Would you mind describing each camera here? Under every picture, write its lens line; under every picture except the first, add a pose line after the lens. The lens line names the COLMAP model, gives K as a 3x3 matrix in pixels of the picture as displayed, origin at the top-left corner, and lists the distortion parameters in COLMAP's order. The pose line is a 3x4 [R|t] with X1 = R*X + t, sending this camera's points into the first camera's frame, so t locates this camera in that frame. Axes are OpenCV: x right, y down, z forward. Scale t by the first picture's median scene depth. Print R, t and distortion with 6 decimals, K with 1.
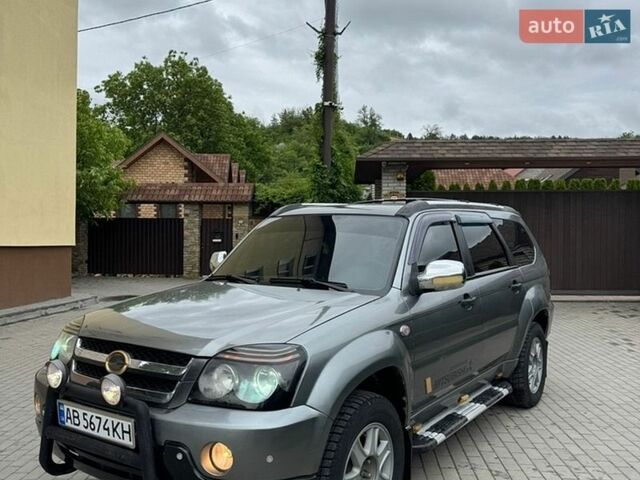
lens RADIAL K [[590.0, 0, 314.2], [0, 590.0, 240.4], [0, 0, 1]] dist [0.157704, -0.303290]
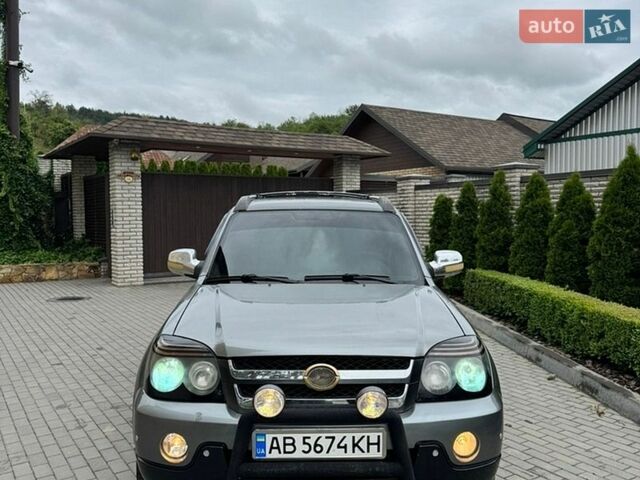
lens RADIAL K [[590.0, 0, 314.2], [0, 590.0, 240.4], [0, 0, 1]] dist [0.157704, -0.303290]
pose [[0.809094, -0.036801, 0.586525, -0.638110], [0.013429, 0.998935, 0.044152, -0.038918], [-0.587525, -0.027847, 0.808726, 0.183631]]
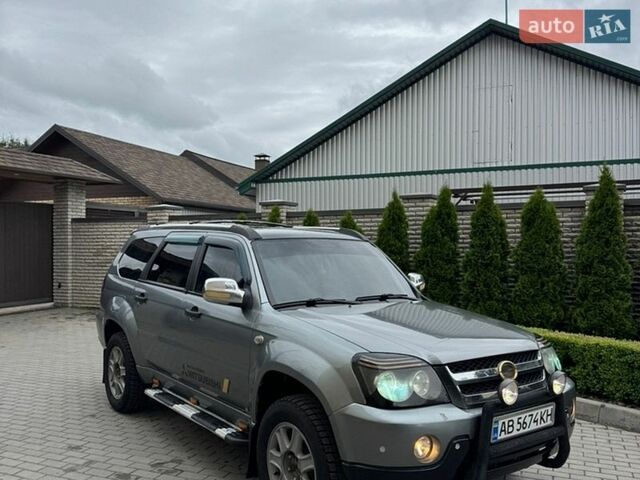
lens RADIAL K [[590.0, 0, 314.2], [0, 590.0, 240.4], [0, 0, 1]] dist [0.157704, -0.303290]
pose [[0.324413, -0.001307, 0.945915, -1.147387], [0.008257, 0.999965, -0.001450, -0.041972], [-0.945879, 0.008280, 0.324413, 0.706708]]
